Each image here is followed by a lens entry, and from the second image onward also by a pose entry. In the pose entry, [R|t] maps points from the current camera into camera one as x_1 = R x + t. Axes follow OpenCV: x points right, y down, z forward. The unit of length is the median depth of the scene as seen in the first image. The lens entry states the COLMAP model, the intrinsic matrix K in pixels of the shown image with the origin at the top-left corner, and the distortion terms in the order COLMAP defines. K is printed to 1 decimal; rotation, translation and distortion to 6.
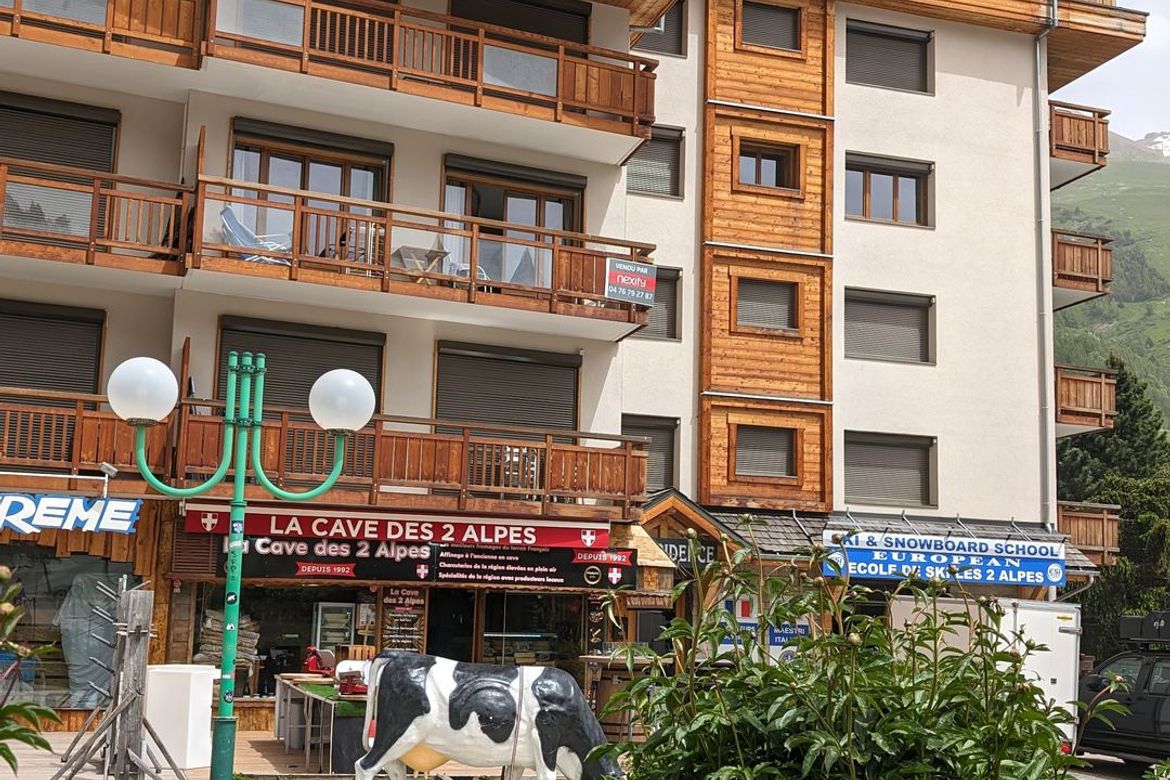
lens RADIAL K [[1488.7, 0, 584.6], [0, 1488.7, 390.9], [0, 0, 1]] dist [0.017273, 0.000000]
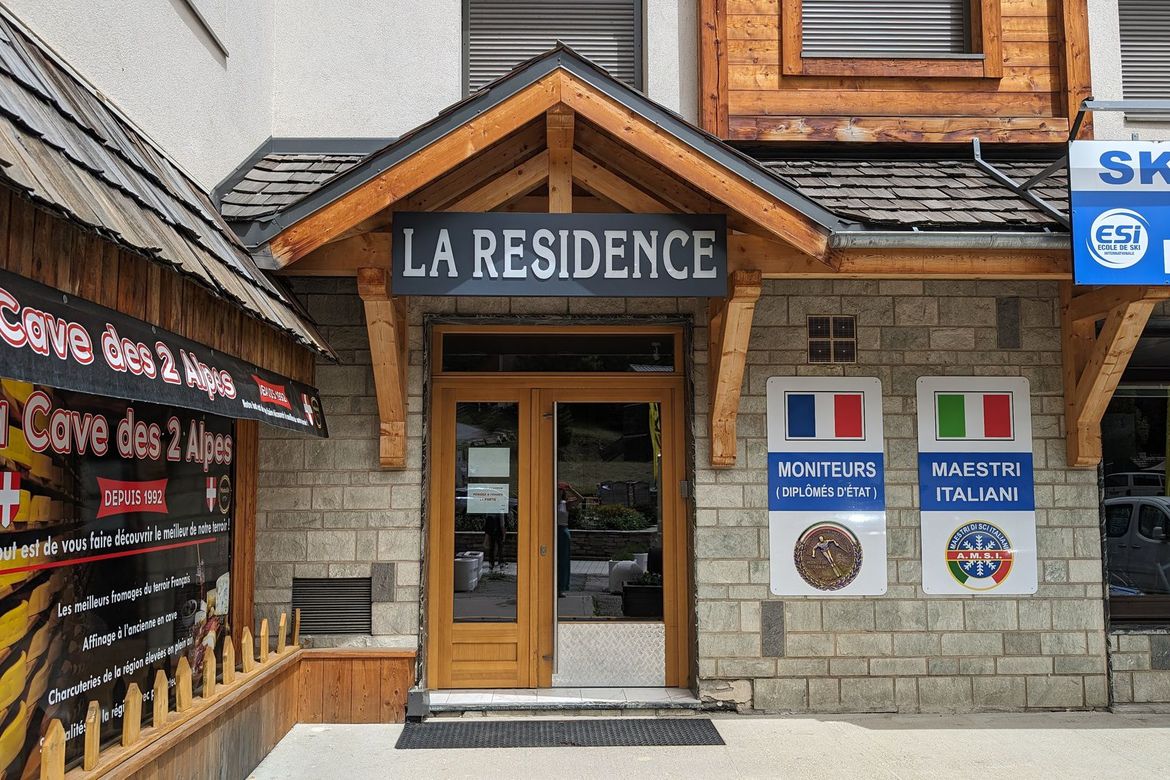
lens RADIAL K [[946.7, 0, 585.9], [0, 946.7, 390.9], [0, 0, 1]] dist [-0.003993, 0.000913]
pose [[0.958601, -0.047210, -0.280812, 0.112116], [0.071361, 0.994520, 0.076405, 0.116881], [0.275666, -0.093281, 0.956717, 0.752798]]
